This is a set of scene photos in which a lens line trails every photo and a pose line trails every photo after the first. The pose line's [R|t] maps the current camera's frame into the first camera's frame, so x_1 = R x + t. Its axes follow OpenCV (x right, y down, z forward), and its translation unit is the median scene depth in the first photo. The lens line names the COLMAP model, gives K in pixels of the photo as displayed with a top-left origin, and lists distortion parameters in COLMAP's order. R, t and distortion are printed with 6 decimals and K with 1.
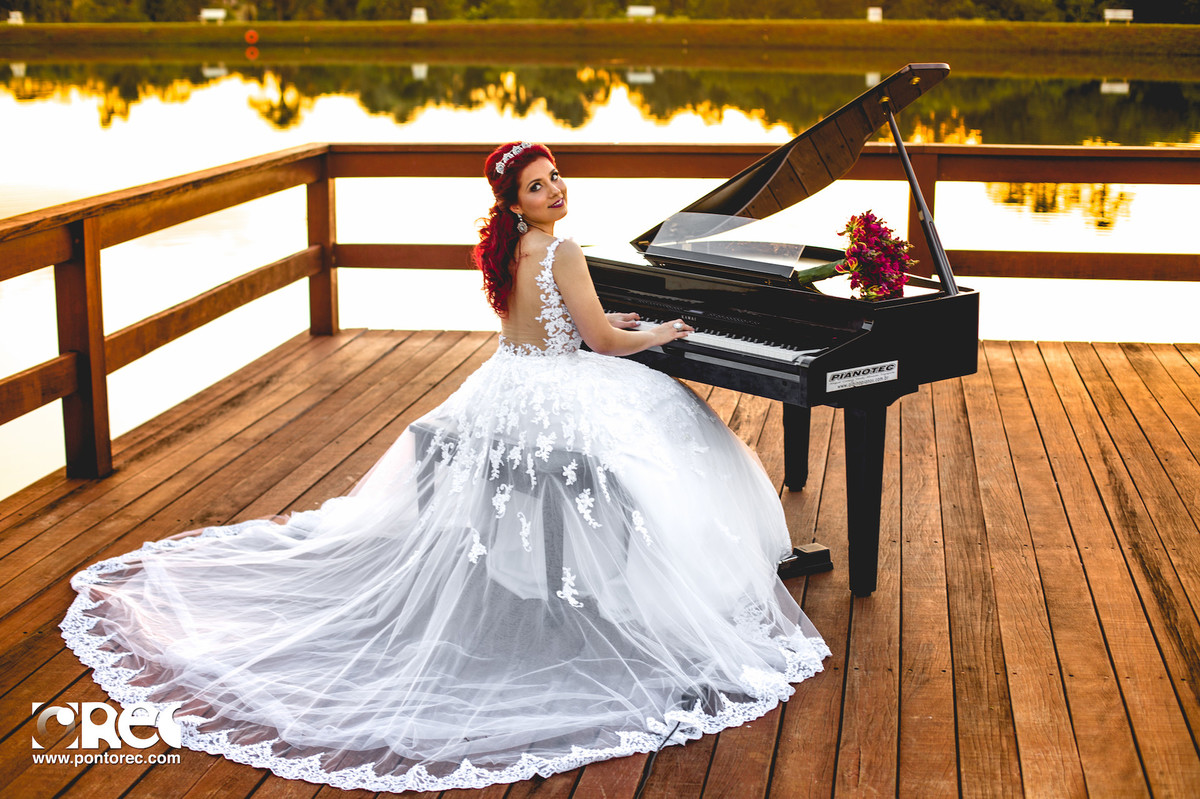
lens RADIAL K [[1823.0, 0, 658.3], [0, 1823.0, 399.4], [0, 0, 1]] dist [-0.126631, 0.052334]
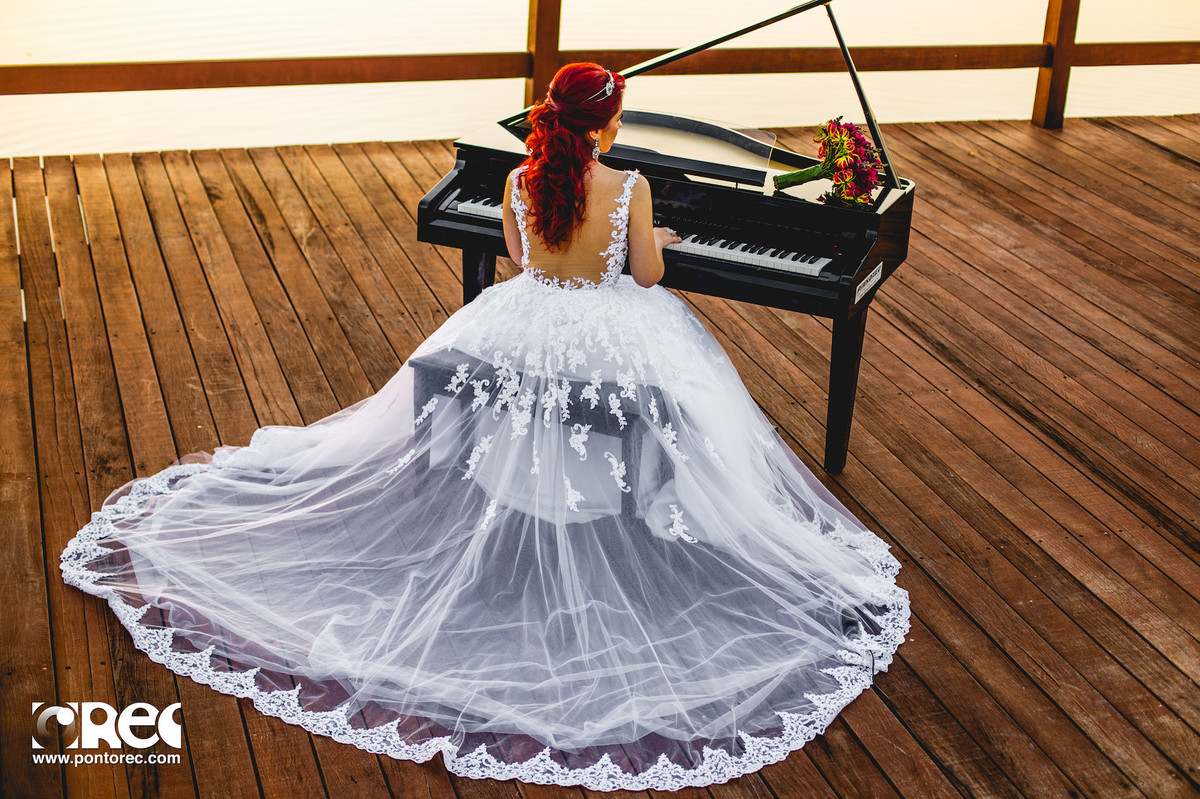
lens RADIAL K [[1823.0, 0, 658.3], [0, 1823.0, 399.4], [0, 0, 1]] dist [-0.126631, 0.052334]
pose [[0.882904, -0.122306, 0.453345, -0.456574], [0.033996, 0.979597, 0.198073, -0.149248], [-0.468321, -0.159468, 0.869049, 0.114620]]
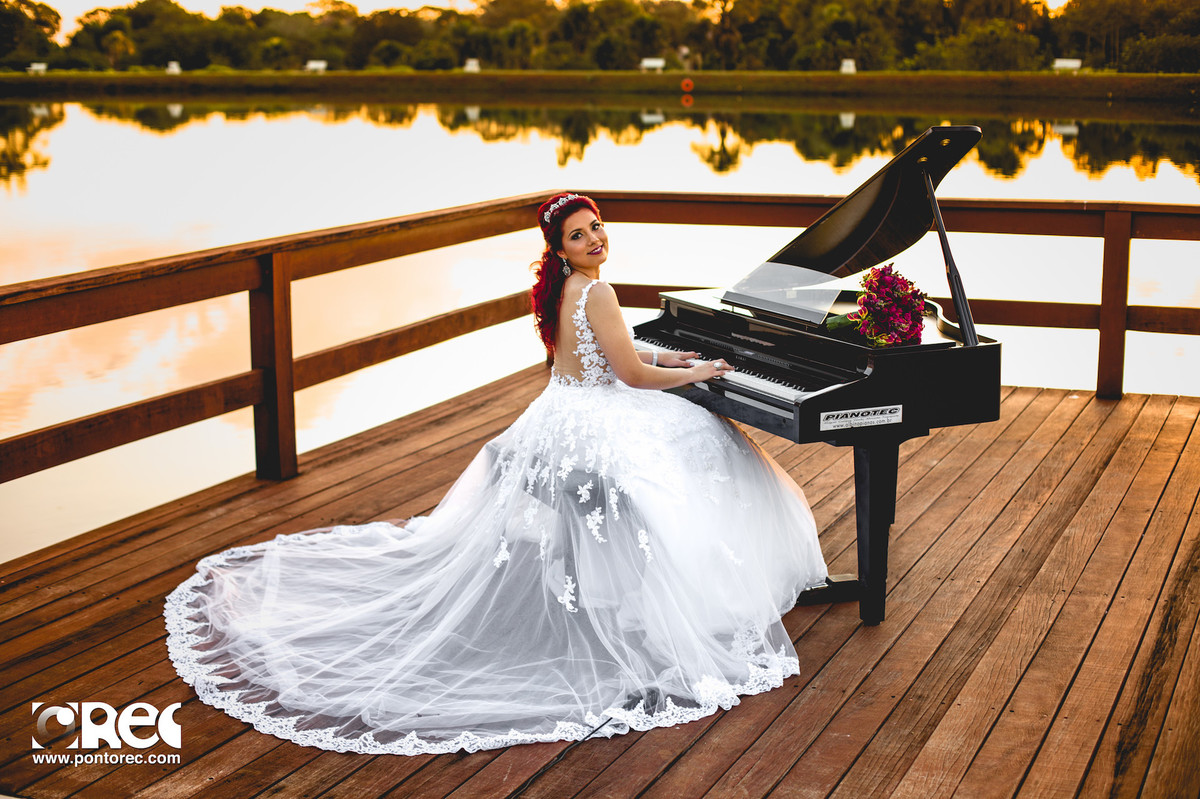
lens RADIAL K [[1791.4, 0, 658.0], [0, 1791.4, 400.8], [0, 0, 1]] dist [-0.133770, 0.102673]
pose [[0.967590, 0.043841, -0.248690, 0.241105], [-0.049432, 0.998645, -0.016279, 0.000334], [0.247640, 0.028045, 0.968446, -0.044599]]
